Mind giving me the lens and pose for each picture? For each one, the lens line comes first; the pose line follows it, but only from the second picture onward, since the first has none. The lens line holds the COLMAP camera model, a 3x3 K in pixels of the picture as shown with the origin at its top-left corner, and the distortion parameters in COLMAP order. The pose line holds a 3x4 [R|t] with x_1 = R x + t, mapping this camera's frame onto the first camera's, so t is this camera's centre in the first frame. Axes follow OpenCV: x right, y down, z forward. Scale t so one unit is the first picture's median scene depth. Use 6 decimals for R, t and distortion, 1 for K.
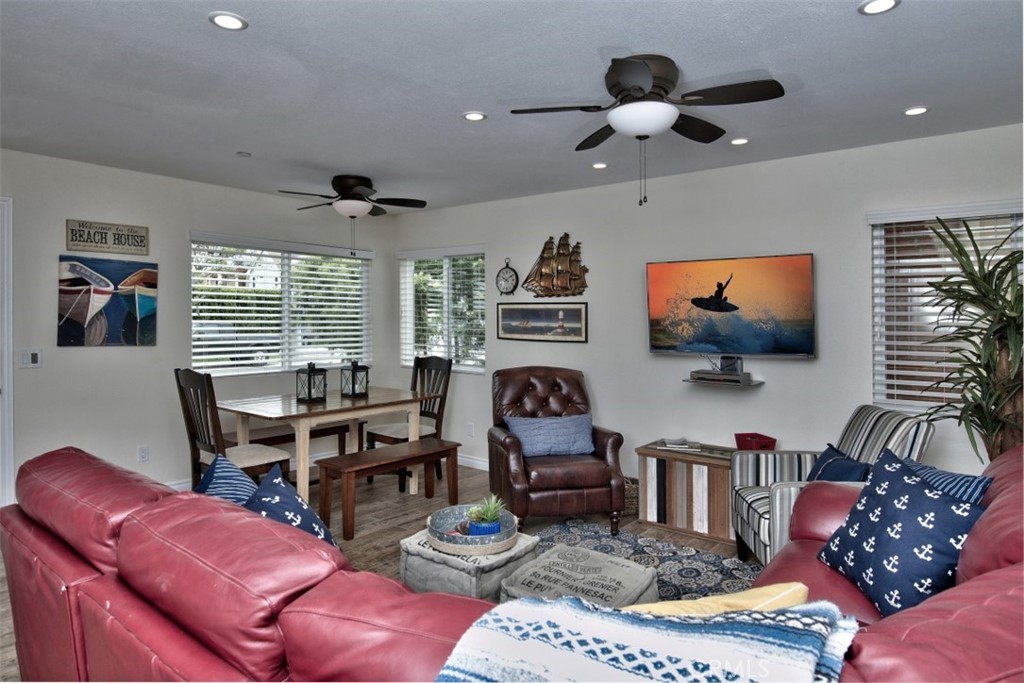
lens RADIAL K [[626.2, 0, 512.3], [0, 626.2, 314.9], [0, 0, 1]] dist [-0.000335, -0.000120]
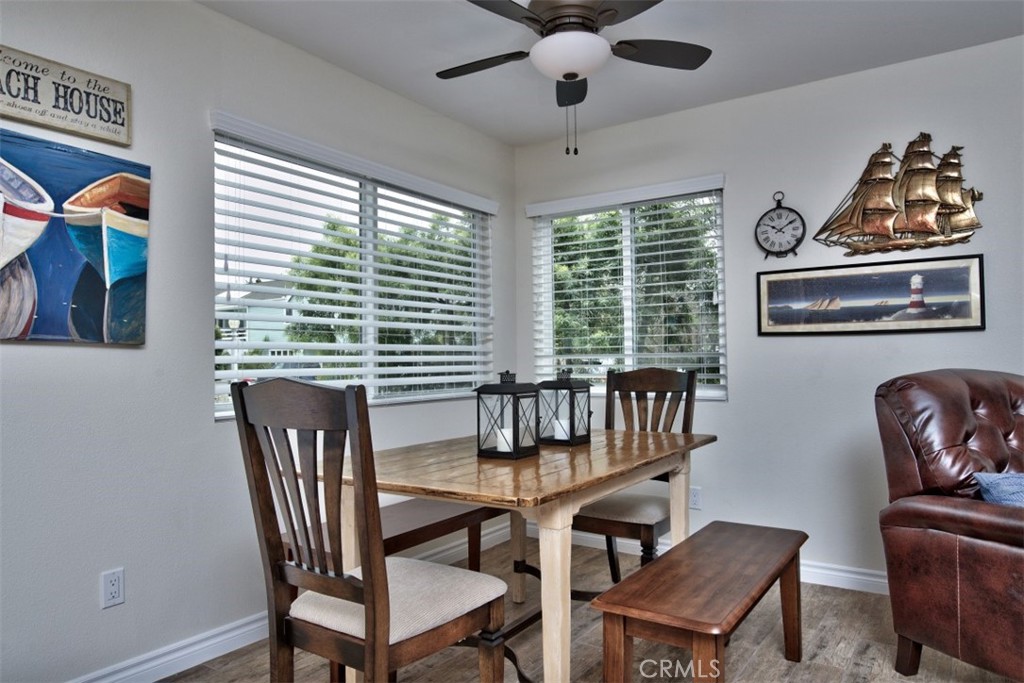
lens RADIAL K [[681.4, 0, 539.5], [0, 681.4, 324.2], [0, 0, 1]] dist [0.000456, -0.004114]
pose [[0.994009, -0.015428, 0.108207, -0.339390], [0.020578, 0.998700, -0.046634, 0.062423], [-0.107347, 0.048582, 0.993034, 0.480188]]
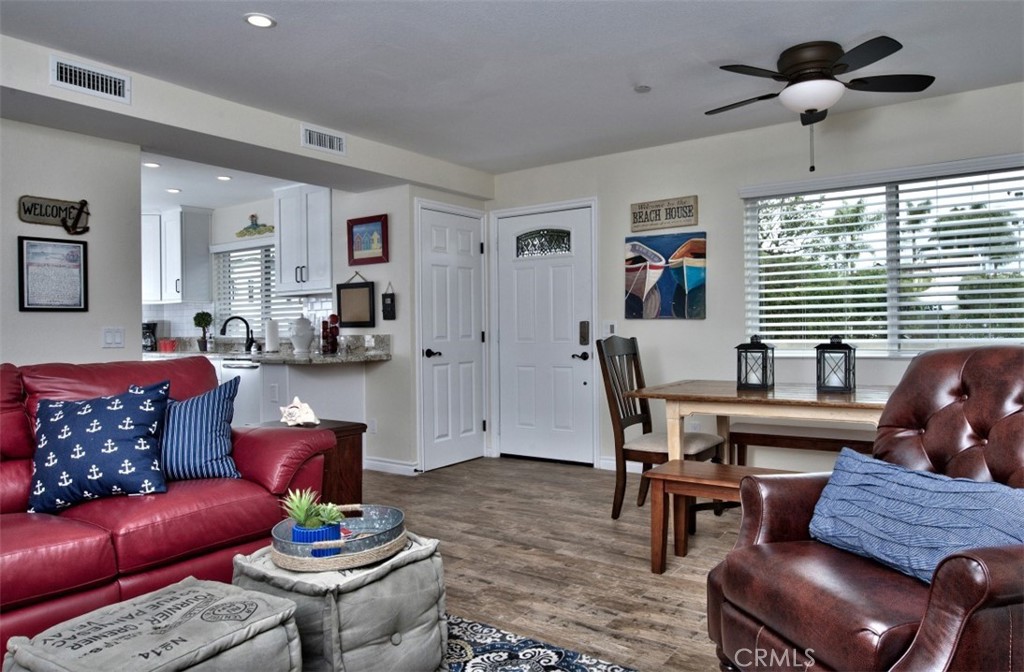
lens RADIAL K [[667.1, 0, 548.5], [0, 667.1, 327.3], [0, 0, 1]] dist [-0.002940, -0.000768]
pose [[0.094095, -0.014084, -0.995464, 0.406898], [0.017227, 0.999773, -0.012517, 0.070020], [0.995414, -0.015971, 0.094316, 0.670022]]
